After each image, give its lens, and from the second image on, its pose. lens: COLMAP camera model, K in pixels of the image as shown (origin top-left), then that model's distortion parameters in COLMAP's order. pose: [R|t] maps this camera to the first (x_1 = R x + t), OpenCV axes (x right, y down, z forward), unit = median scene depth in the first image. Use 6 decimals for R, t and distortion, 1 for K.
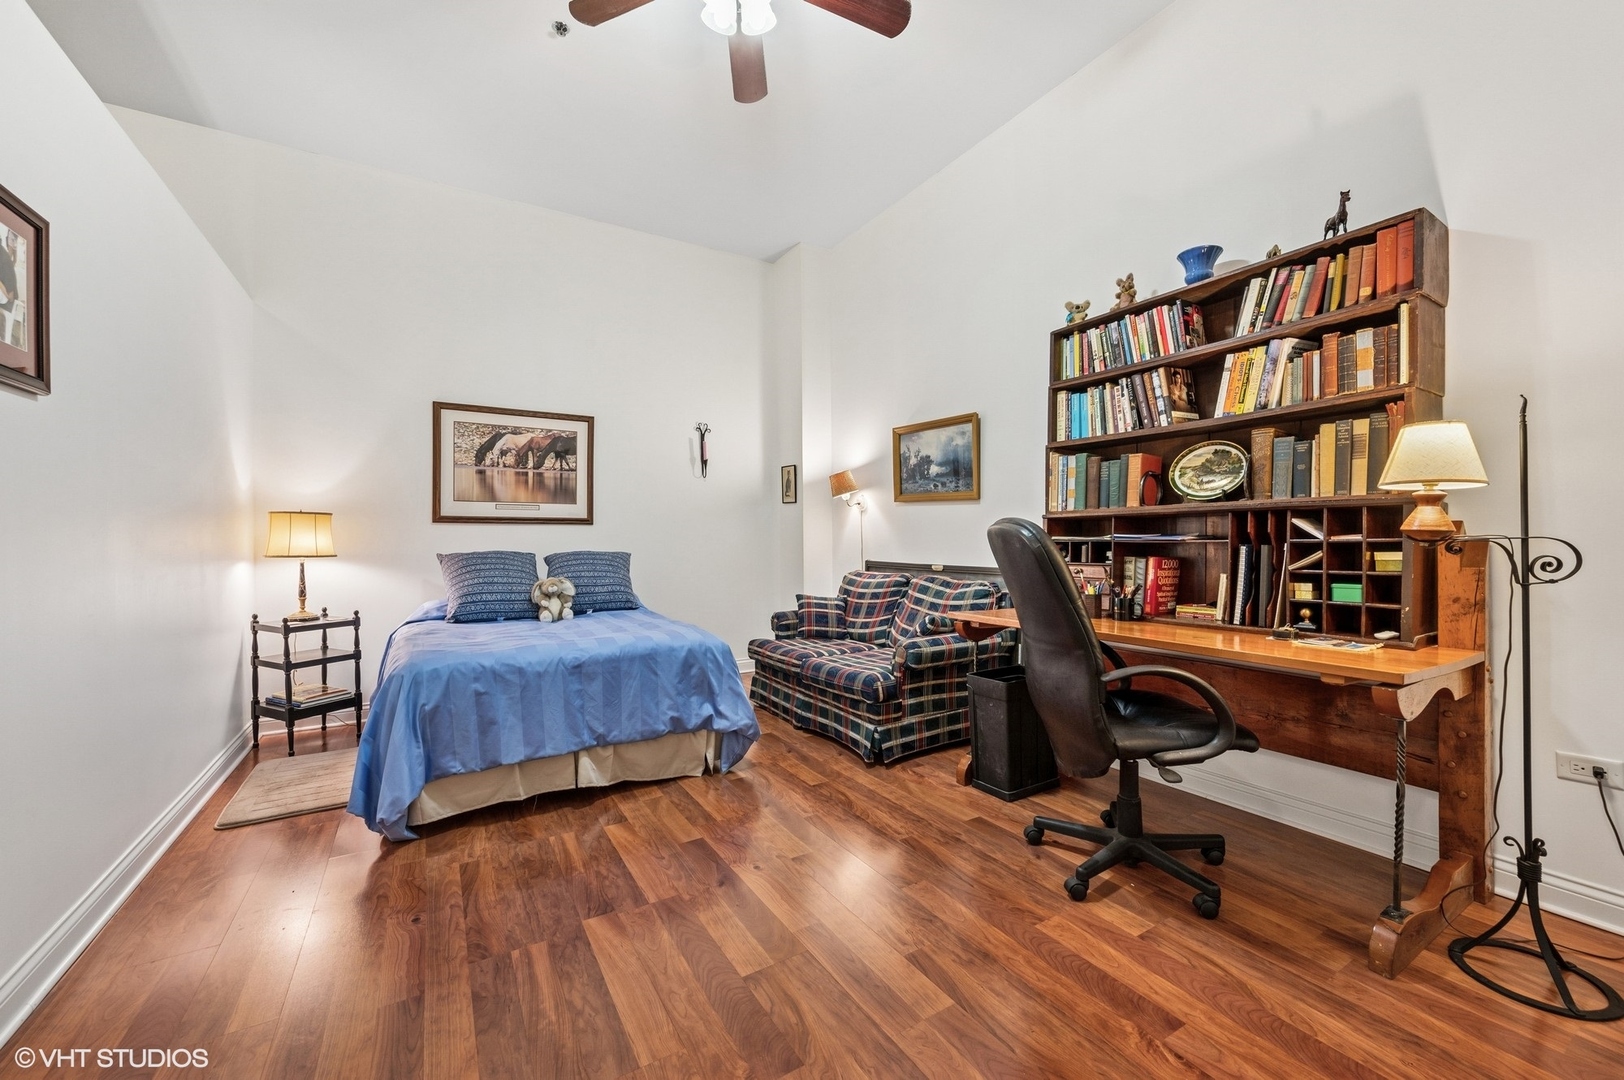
lens RADIAL K [[642.1, 0, 817.4], [0, 642.1, 545.5], [0, 0, 1]] dist [-0.000536, -0.000229]
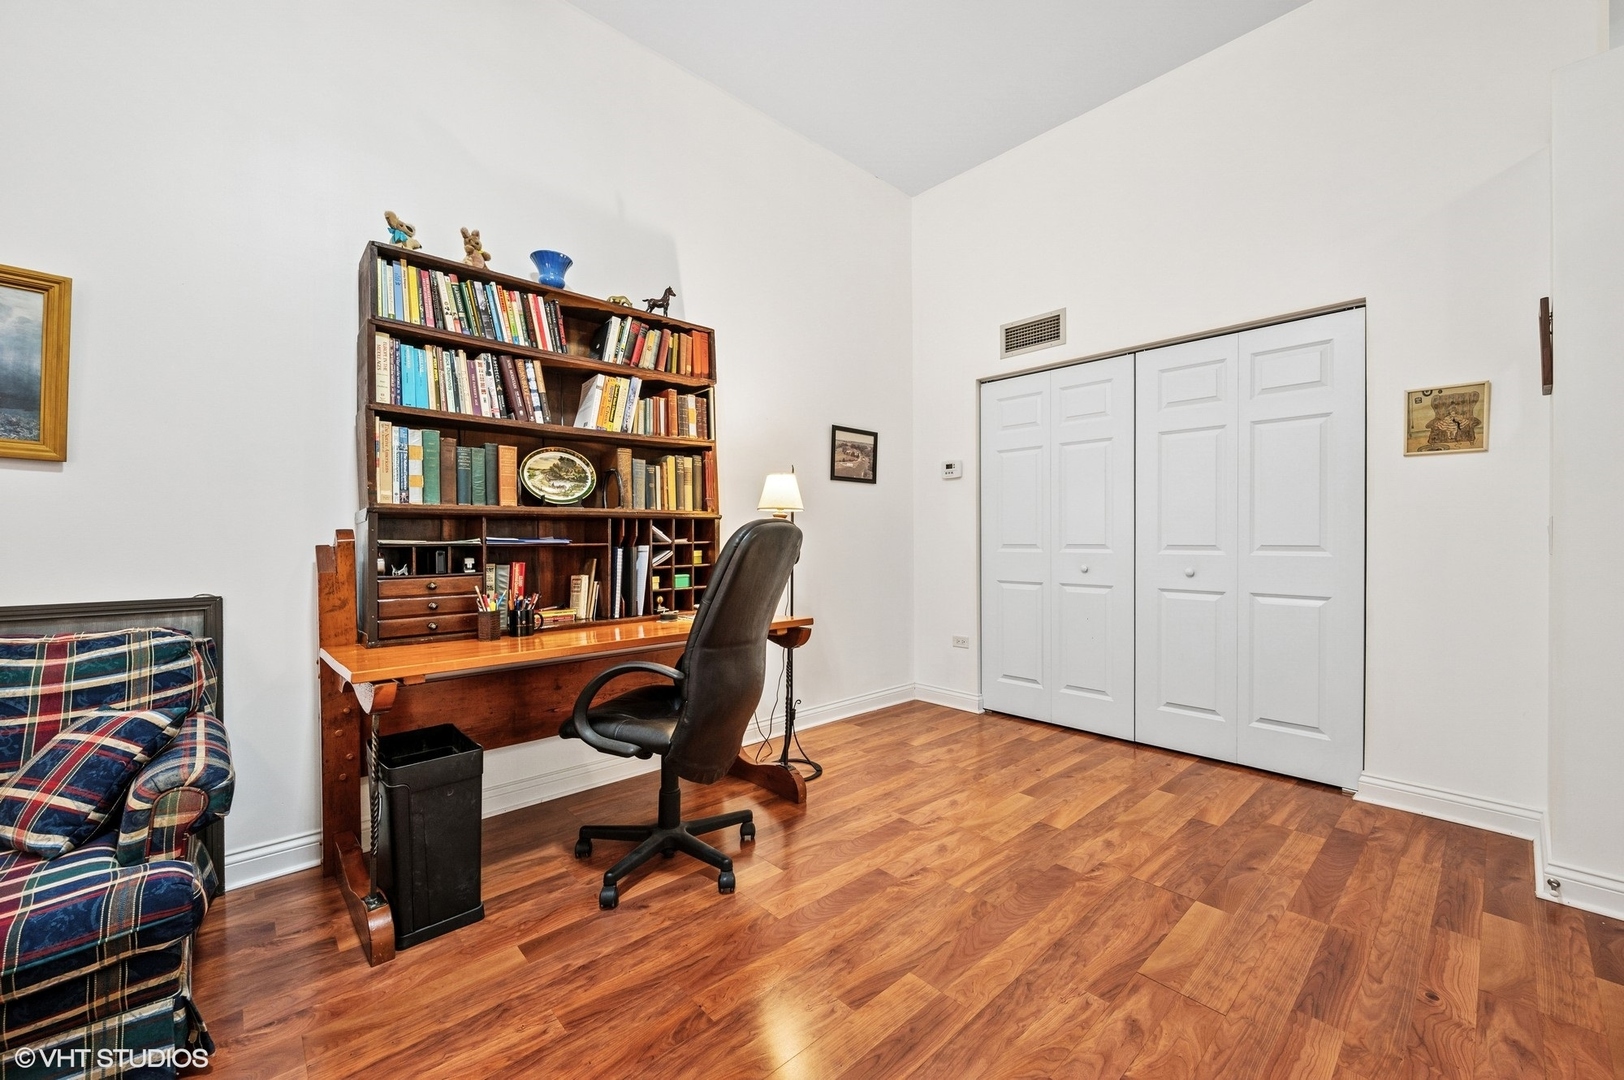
lens RADIAL K [[642.1, 0, 817.4], [0, 642.1, 545.5], [0, 0, 1]] dist [-0.000536, -0.000229]
pose [[-0.203684, -0.002180, 0.979034, -0.472532], [0.016731, 0.999844, 0.005707, -0.004563], [-0.978894, 0.017543, -0.203616, 0.799418]]
